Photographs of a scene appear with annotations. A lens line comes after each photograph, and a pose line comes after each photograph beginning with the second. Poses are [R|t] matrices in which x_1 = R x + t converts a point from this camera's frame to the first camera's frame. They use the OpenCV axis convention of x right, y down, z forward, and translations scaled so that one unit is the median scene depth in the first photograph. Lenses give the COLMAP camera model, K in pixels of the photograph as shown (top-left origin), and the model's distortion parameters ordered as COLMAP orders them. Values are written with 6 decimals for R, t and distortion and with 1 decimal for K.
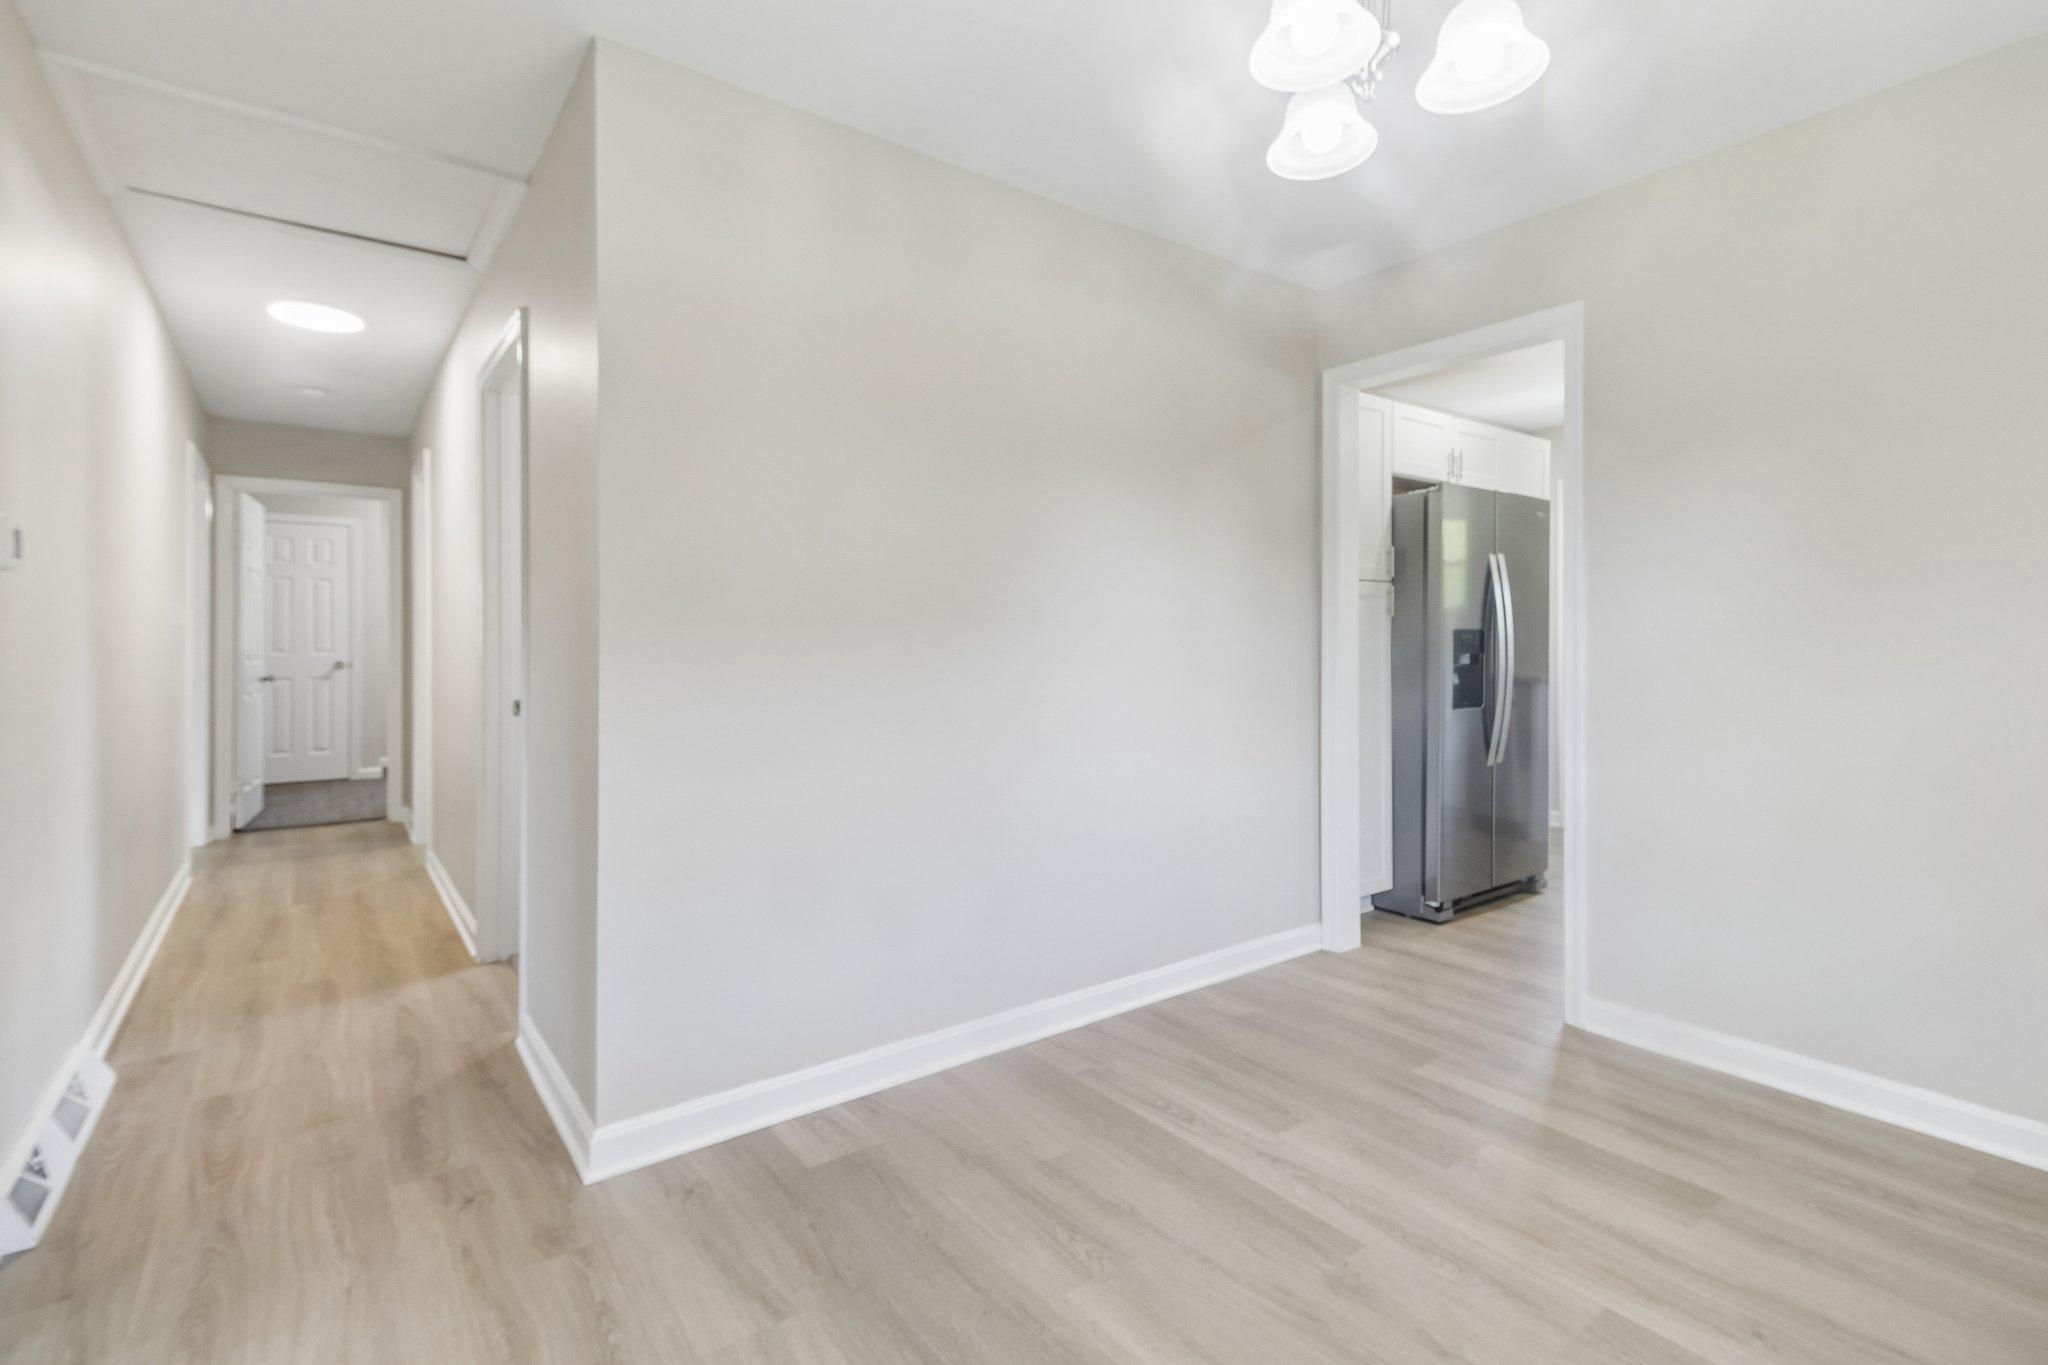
lens RADIAL K [[943.5, 0, 1019.5], [0, 943.5, 642.9], [0, 0, 1]] dist [0.009892, 0.000280]
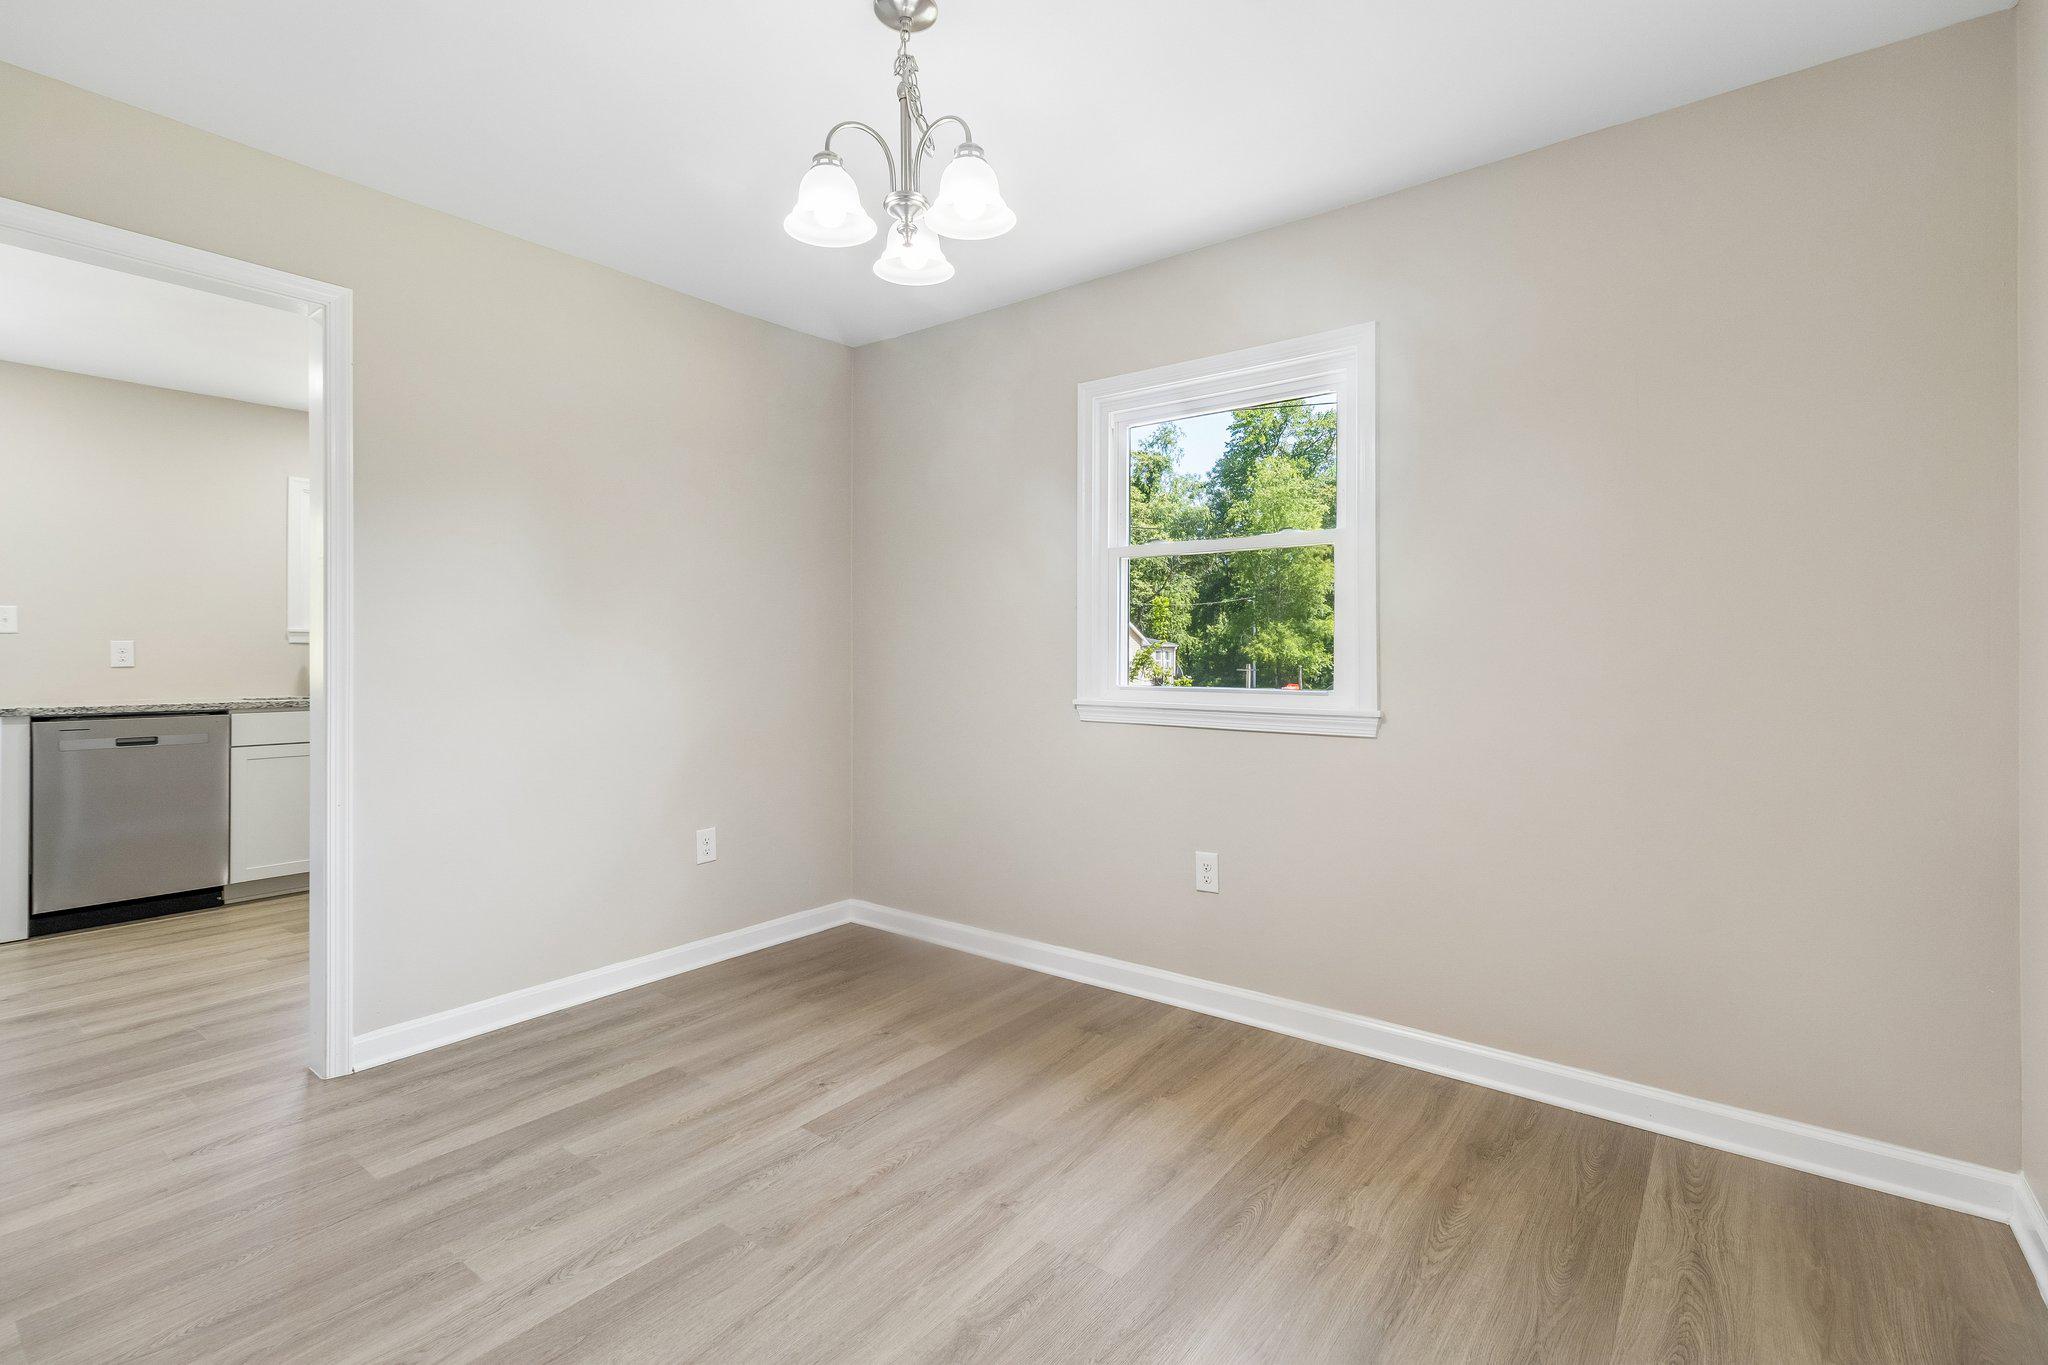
lens RADIAL K [[943.5, 0, 1026.7], [0, 943.5, 669.8], [0, 0, 1]] dist [0.009892, 0.000280]
pose [[-0.274359, -0.013203, 0.961537, -0.698393], [0.001298, 0.999900, 0.014100, -0.003018], [-0.961627, 0.005116, -0.274314, 0.893402]]
